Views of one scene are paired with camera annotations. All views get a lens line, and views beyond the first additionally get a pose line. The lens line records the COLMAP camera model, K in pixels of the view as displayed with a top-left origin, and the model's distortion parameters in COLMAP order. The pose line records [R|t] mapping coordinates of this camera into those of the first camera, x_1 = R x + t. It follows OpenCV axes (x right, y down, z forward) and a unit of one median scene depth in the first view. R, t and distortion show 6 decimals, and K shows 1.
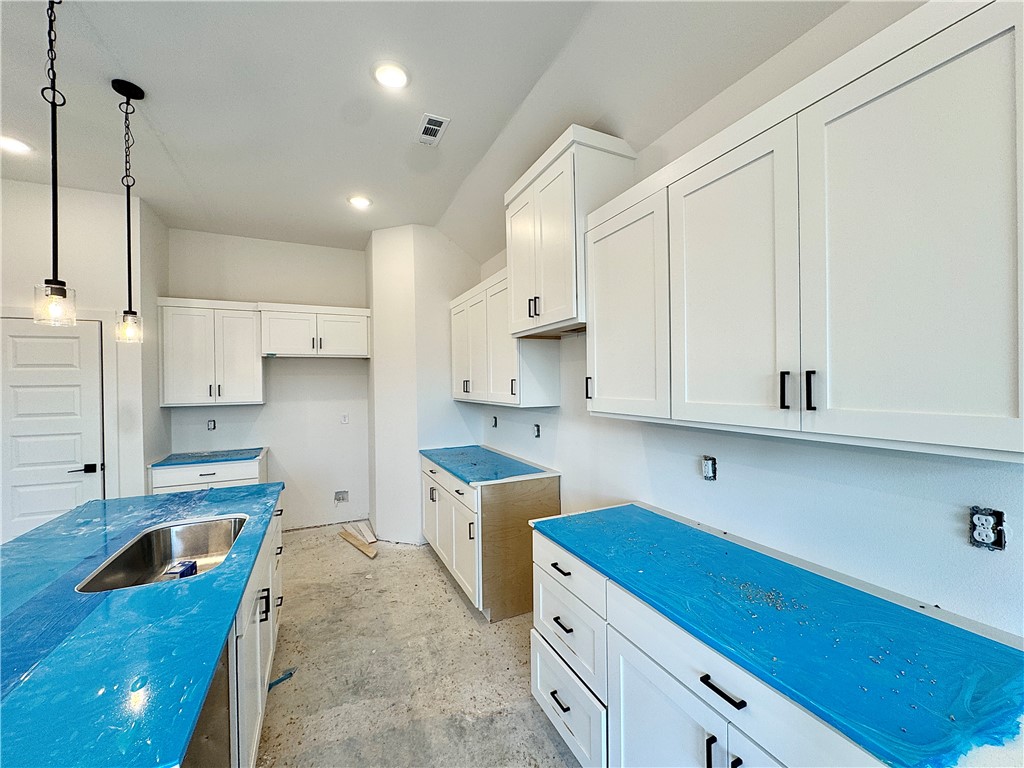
lens RADIAL K [[408.5, 0, 511.3], [0, 408.5, 384.8], [0, 0, 1]] dist [-0.004041, 0.000572]
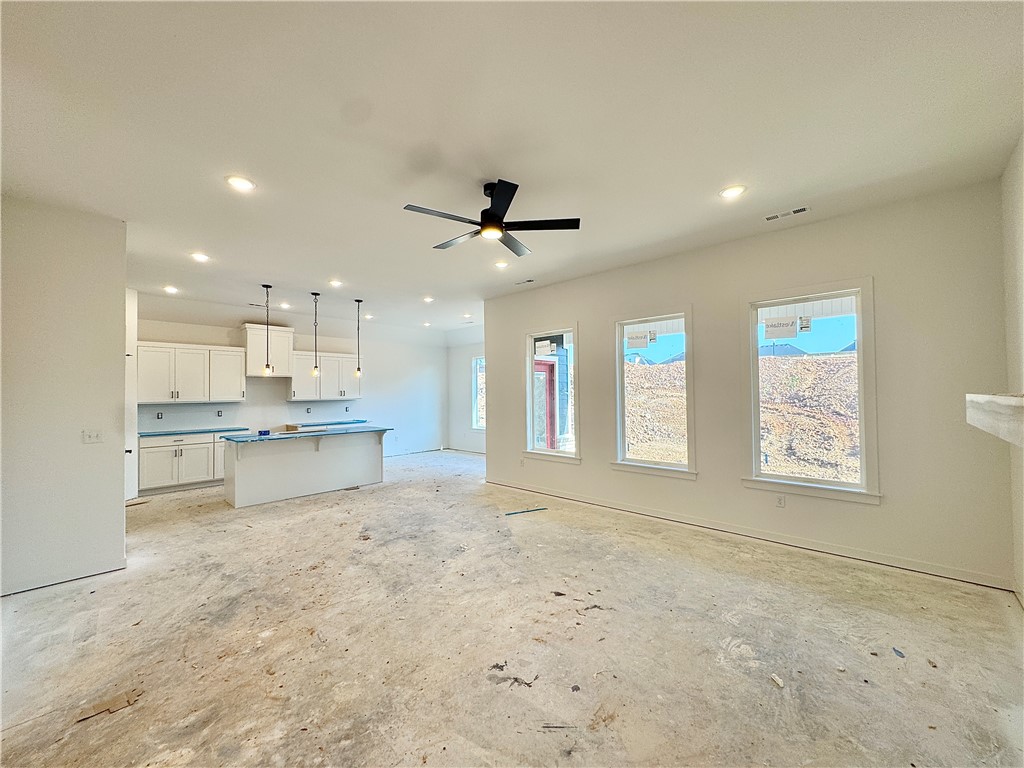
lens RADIAL K [[408.5, 0, 509.8], [0, 408.5, 384.3], [0, 0, 1]] dist [-0.004041, 0.000572]
pose [[-0.359237, 0.036375, 0.932537, -2.788763], [0.021025, 0.999302, -0.030880, 0.053145], [-0.933009, 0.008514, -0.359751, 0.302157]]
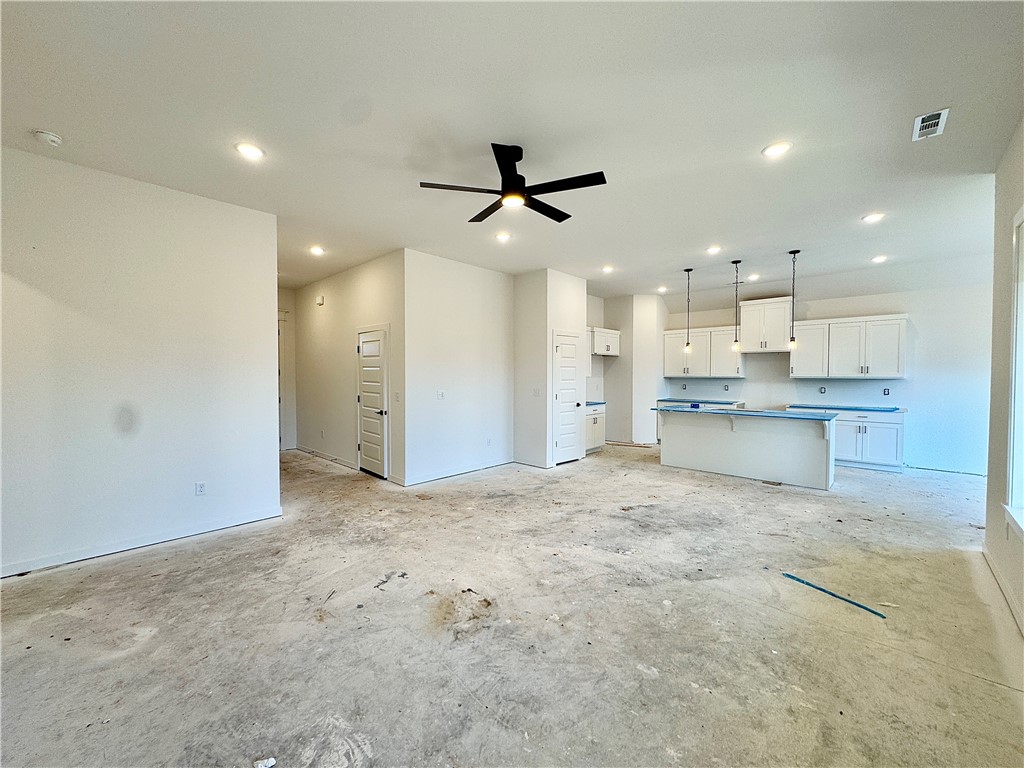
lens RADIAL K [[408.5, 0, 513.5], [0, 408.5, 384.6], [0, 0, 1]] dist [-0.004041, 0.000572]
pose [[0.930767, 0.003934, 0.365593, -2.193073], [-0.010819, 0.999801, 0.016786, 0.064565], [-0.365454, -0.019579, 0.930624, -0.927922]]
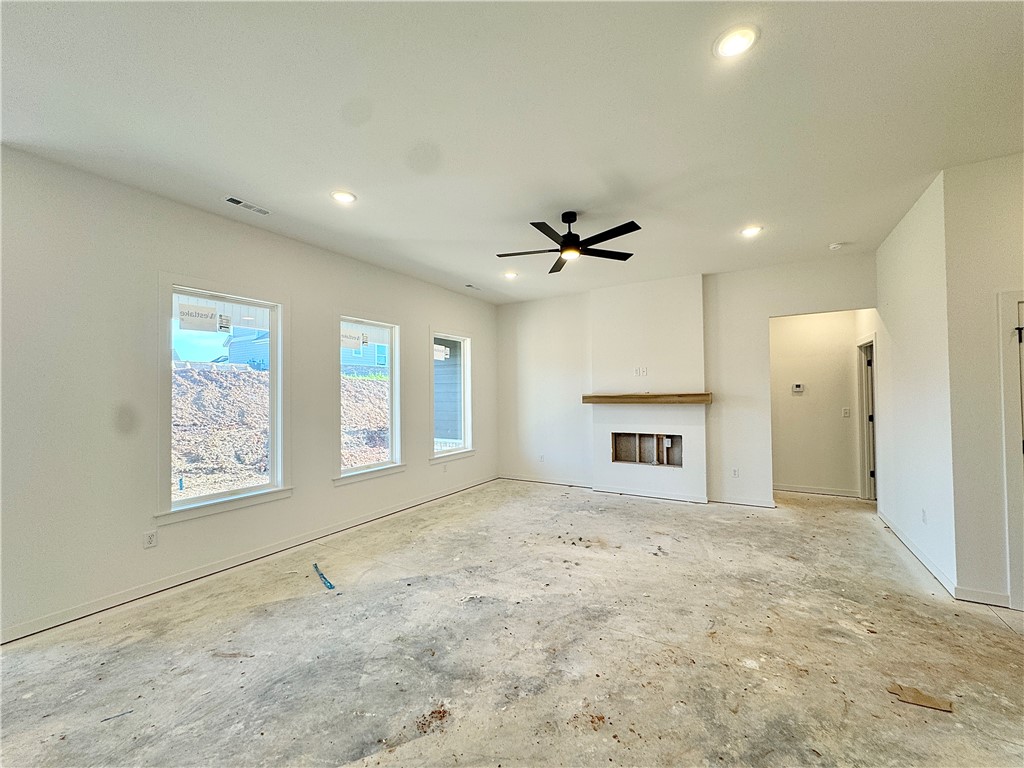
lens RADIAL K [[408.5, 0, 512.8], [0, 408.5, 385.7], [0, 0, 1]] dist [-0.004041, 0.000572]
pose [[-0.831707, 0.013958, -0.555039, -1.050415], [0.021236, 0.999752, -0.006681, 0.029235], [0.554808, -0.017343, -0.831797, 0.853285]]
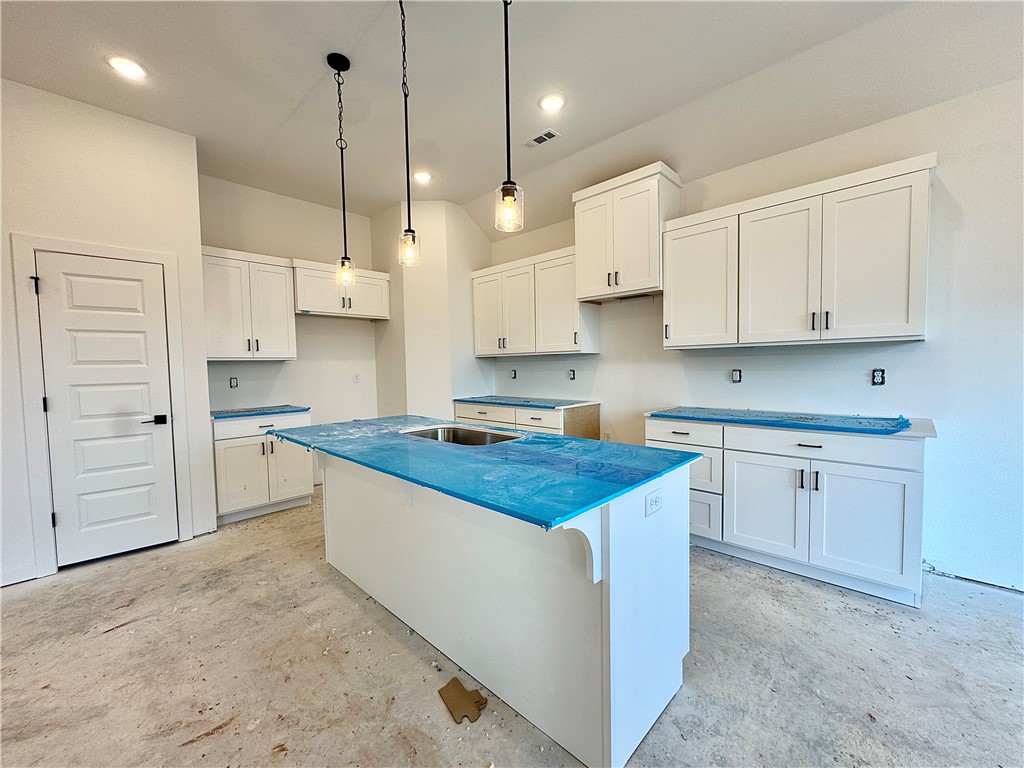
lens RADIAL K [[408.5, 0, 512.6], [0, 408.5, 384.9], [0, 0, 1]] dist [-0.004041, 0.000572]
pose [[0.936257, -0.022207, 0.350614, -0.604136], [0.008873, 0.999177, 0.039591, 0.094801], [-0.351204, -0.033956, 0.935683, -0.183355]]
